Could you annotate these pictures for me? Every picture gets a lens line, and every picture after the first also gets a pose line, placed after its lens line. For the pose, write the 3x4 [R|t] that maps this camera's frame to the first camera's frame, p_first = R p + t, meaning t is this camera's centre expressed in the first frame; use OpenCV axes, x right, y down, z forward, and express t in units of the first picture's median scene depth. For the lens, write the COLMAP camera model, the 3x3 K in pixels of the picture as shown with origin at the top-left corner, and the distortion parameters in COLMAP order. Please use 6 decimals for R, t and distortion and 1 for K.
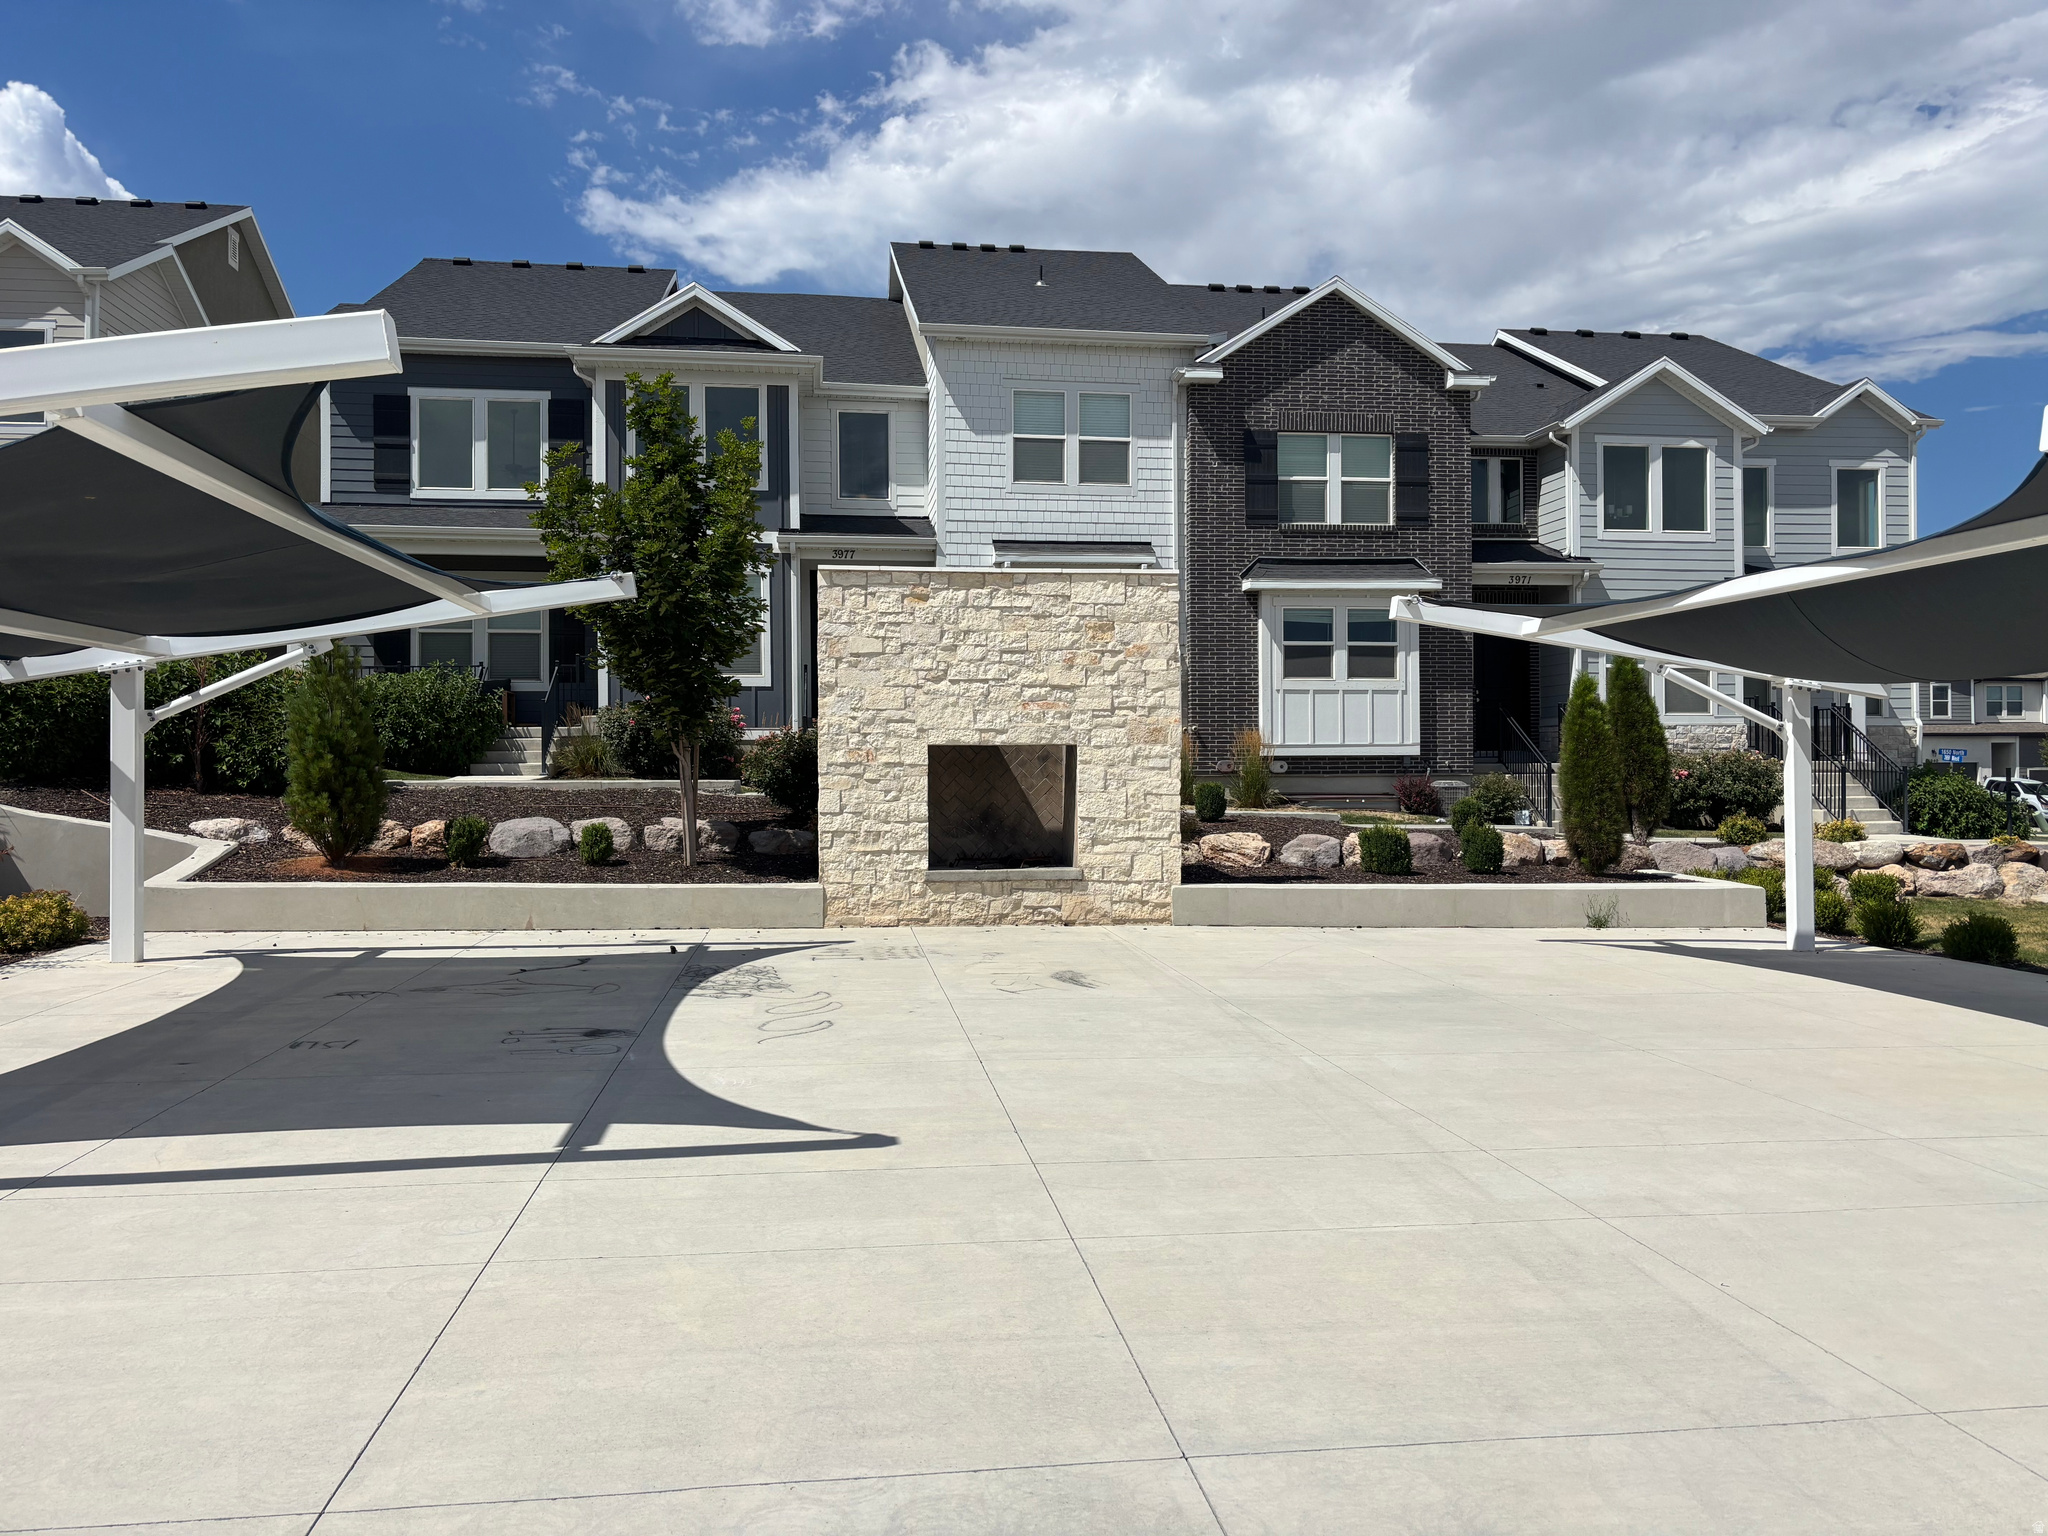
lens RADIAL K [[1543.9, 0, 1021.9], [0, 1543.9, 756.3], [0, 0, 1]] dist [0.080852, -0.063682]
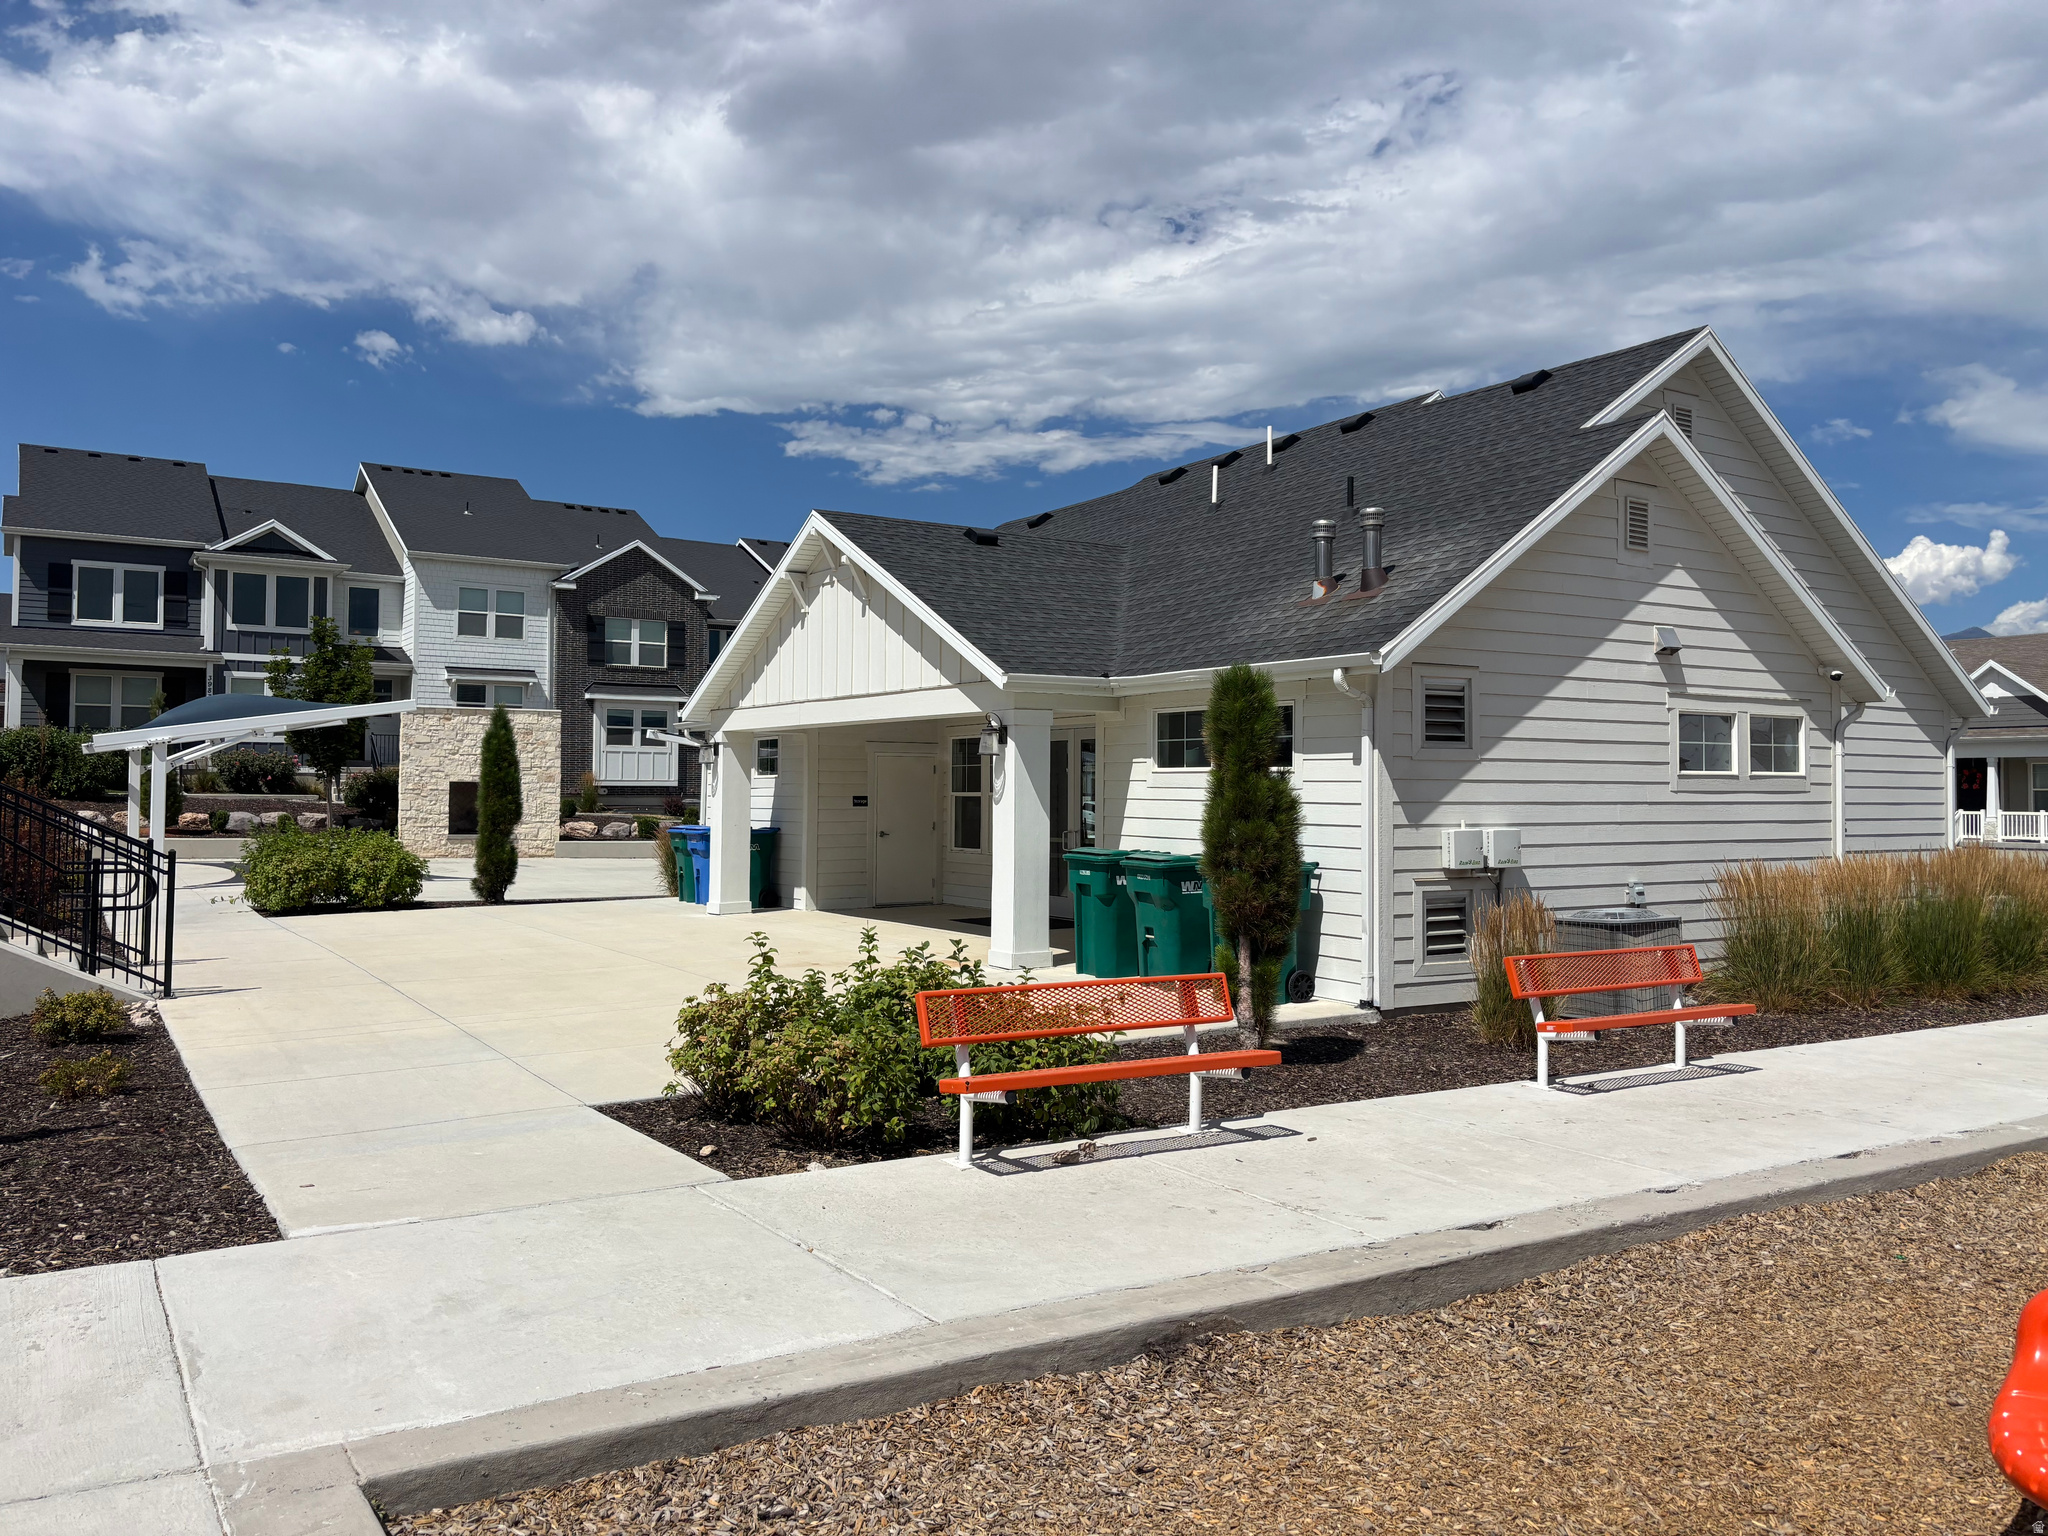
lens RADIAL K [[1543.9, 0, 1021.9], [0, 1543.9, 756.3], [0, 0, 1]] dist [0.080852, -0.063682]
pose [[0.910282, 0.023304, 0.413332, -0.157387], [-0.017812, 0.999694, -0.017136, -0.013020], [-0.413605, 0.008237, 0.910419, -0.965762]]
